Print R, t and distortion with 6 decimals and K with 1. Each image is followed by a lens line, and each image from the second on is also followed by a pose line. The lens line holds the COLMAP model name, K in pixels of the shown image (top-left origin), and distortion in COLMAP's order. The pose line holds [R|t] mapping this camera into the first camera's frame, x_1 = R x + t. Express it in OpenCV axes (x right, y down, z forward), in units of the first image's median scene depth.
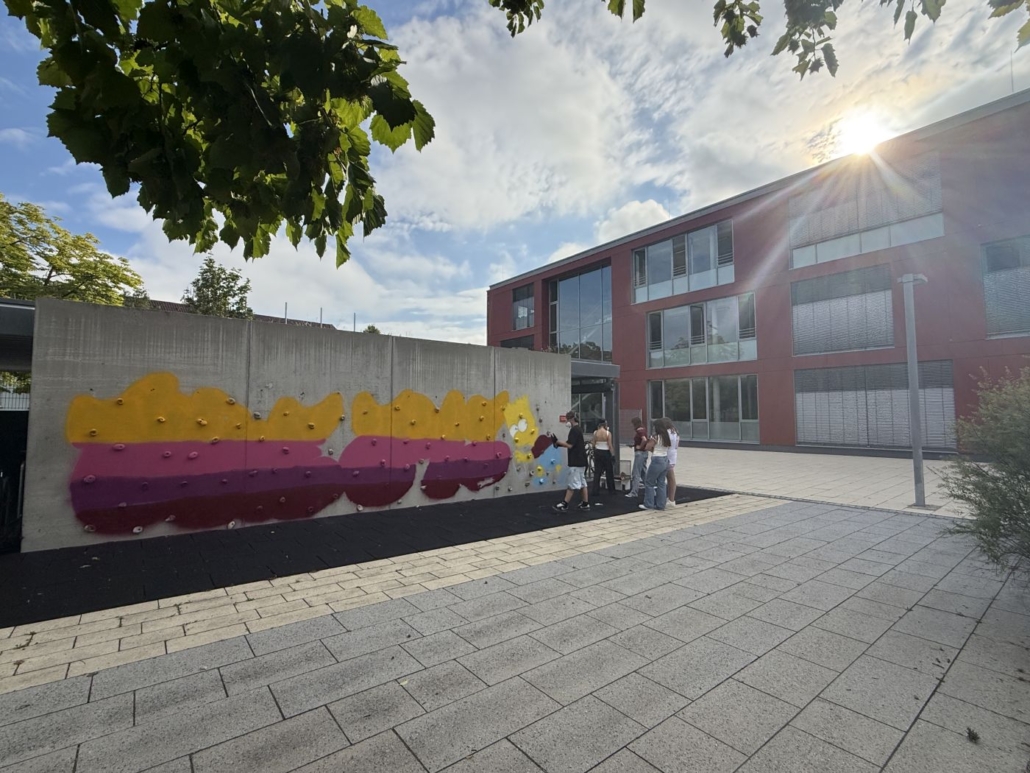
lens RADIAL K [[475.2, 0, 515.0], [0, 475.2, 386.5], [0, 0, 1]] dist [-0.005213, 0.005575]
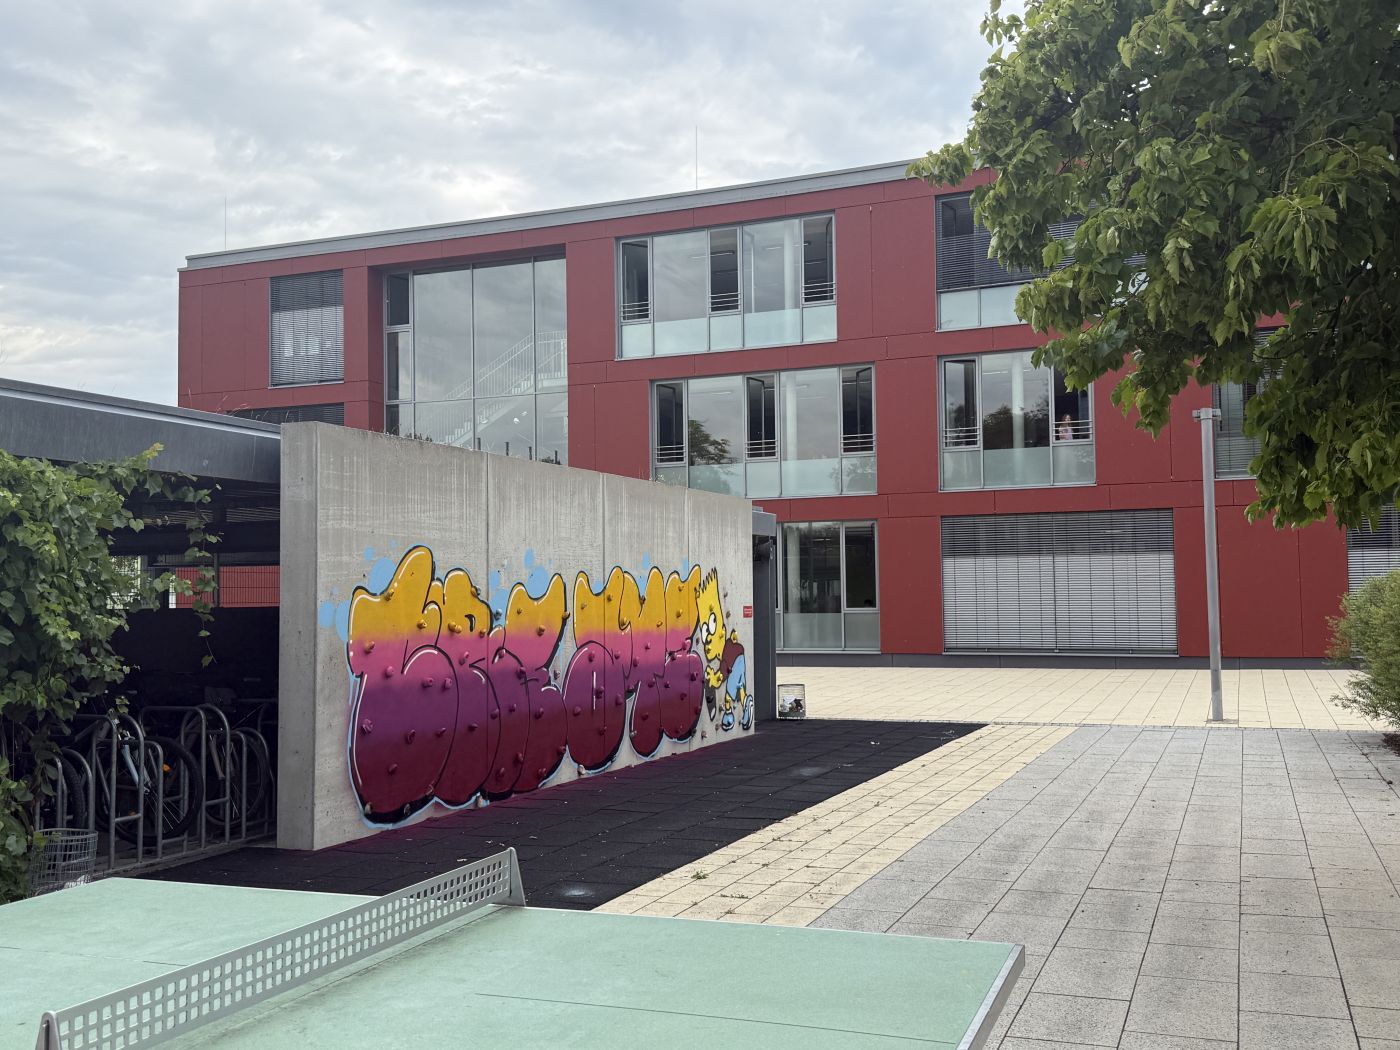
lens RADIAL K [[1313.6, 0, 711.9], [0, 1313.6, 521.5], [0, 0, 1]] dist [0.140479, -0.000394]
pose [[0.869764, 0.015875, 0.493213, -1.042539], [-0.016065, 0.999864, -0.003852, -0.048729], [-0.493207, -0.004573, 0.869900, -0.517207]]
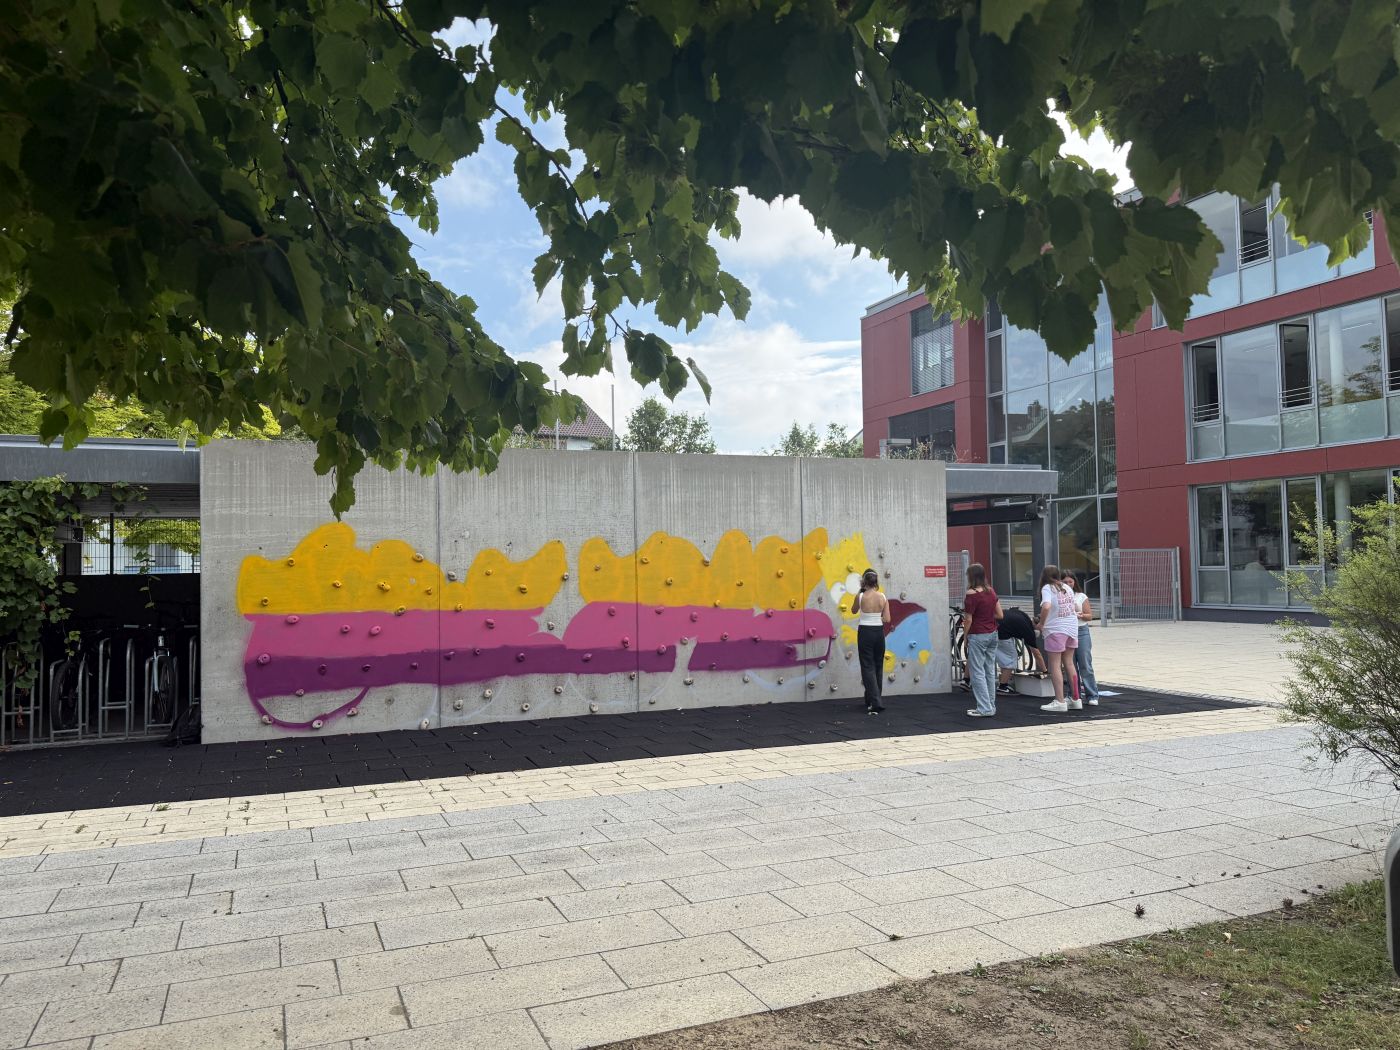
lens RADIAL K [[979.5, 0, 699.5], [0, 979.5, 531.0], [0, 0, 1]] dist [0.165180, -0.312256]
pose [[0.965590, -0.027879, -0.258570, 0.205044], [0.035066, 0.999115, 0.023225, -0.028028], [0.257693, -0.031493, 0.965713, -0.343199]]
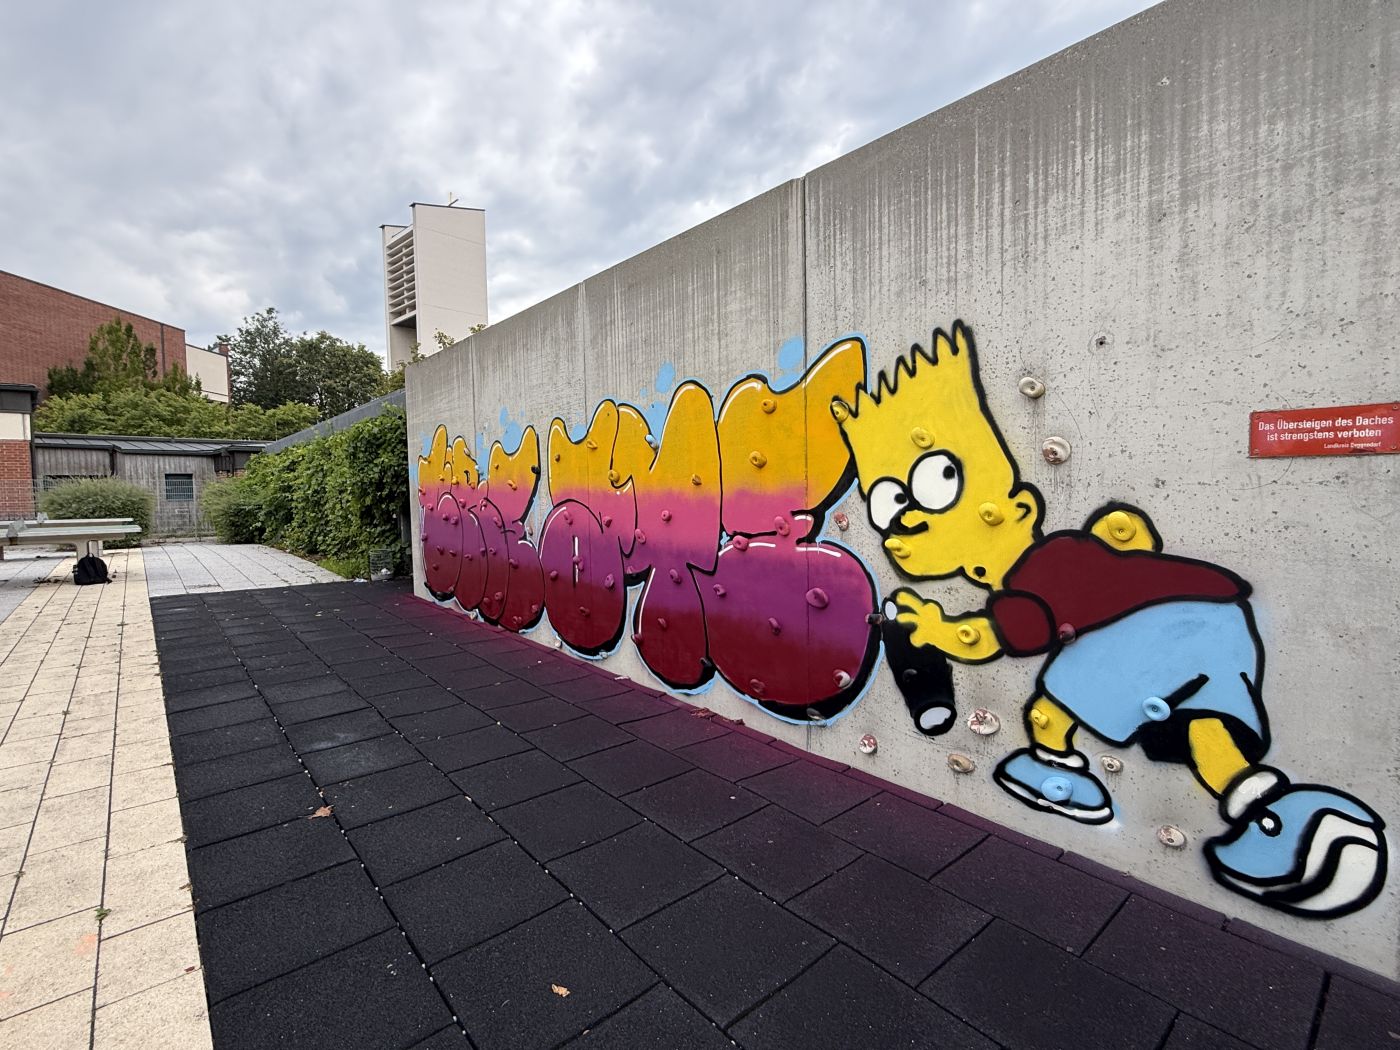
lens RADIAL K [[660.6, 0, 697.4], [0, 660.6, 524.9], [0, 0, 1]] dist [0.000176, 0.001201]
pose [[0.029367, 0.054097, -0.998104, 0.414869], [0.075331, 0.995575, 0.056177, 0.102932], [0.996726, -0.076838, 0.025161, 1.199157]]
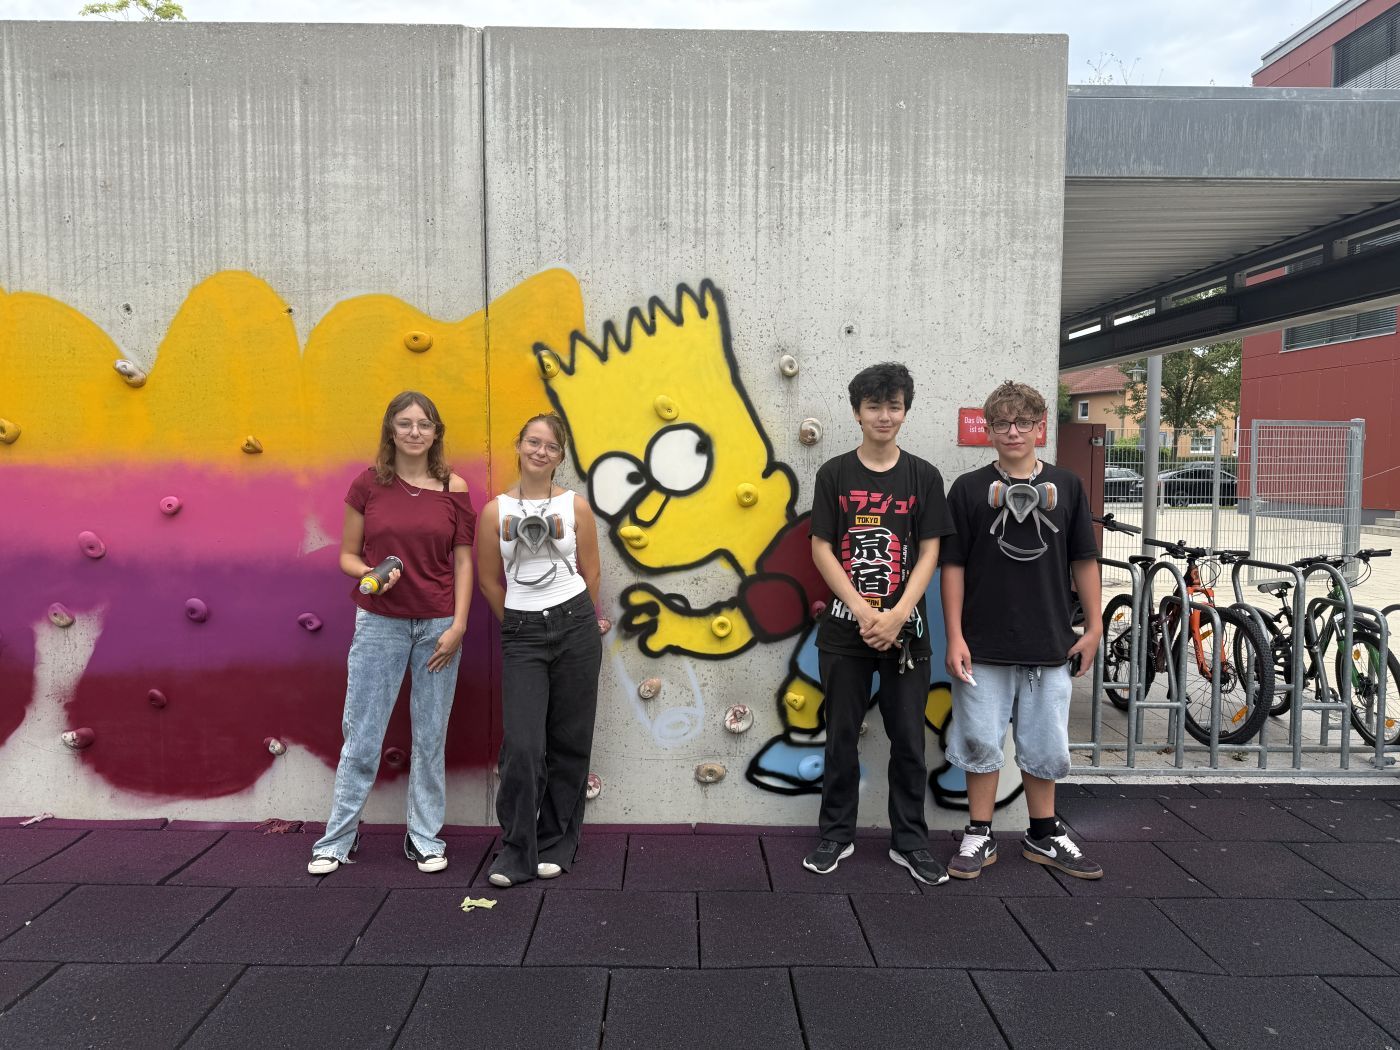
lens RADIAL K [[979.5, 0, 699.5], [0, 979.5, 531.0], [0, 0, 1]] dist [0.165180, -0.312256]
pose [[0.790888, 0.041306, -0.610565, 0.347846], [0.031441, 0.993659, 0.107951, 0.092305], [0.611153, -0.104574, 0.784574, 0.949701]]
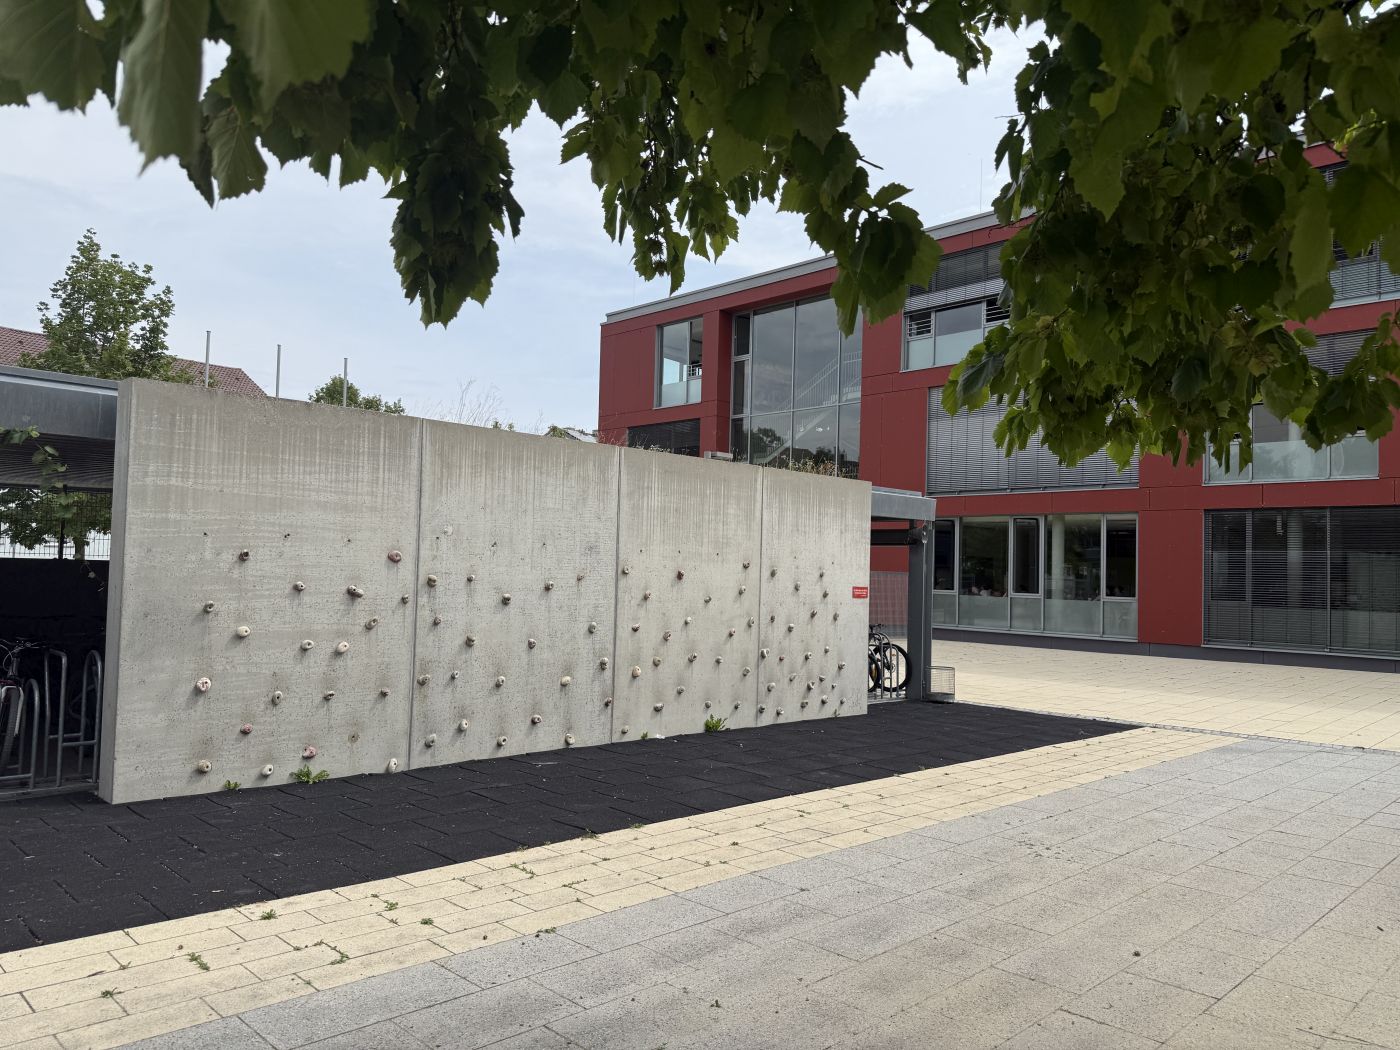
lens RADIAL K [[979.5, 0, 699.5], [0, 979.5, 531.0], [0, 0, 1]] dist [0.165180, -0.312256]
pose [[0.993360, 0.030392, 0.110959, -0.326064], [-0.032635, 0.999297, 0.018452, -0.032023], [-0.110320, -0.021951, 0.993654, -0.240993]]
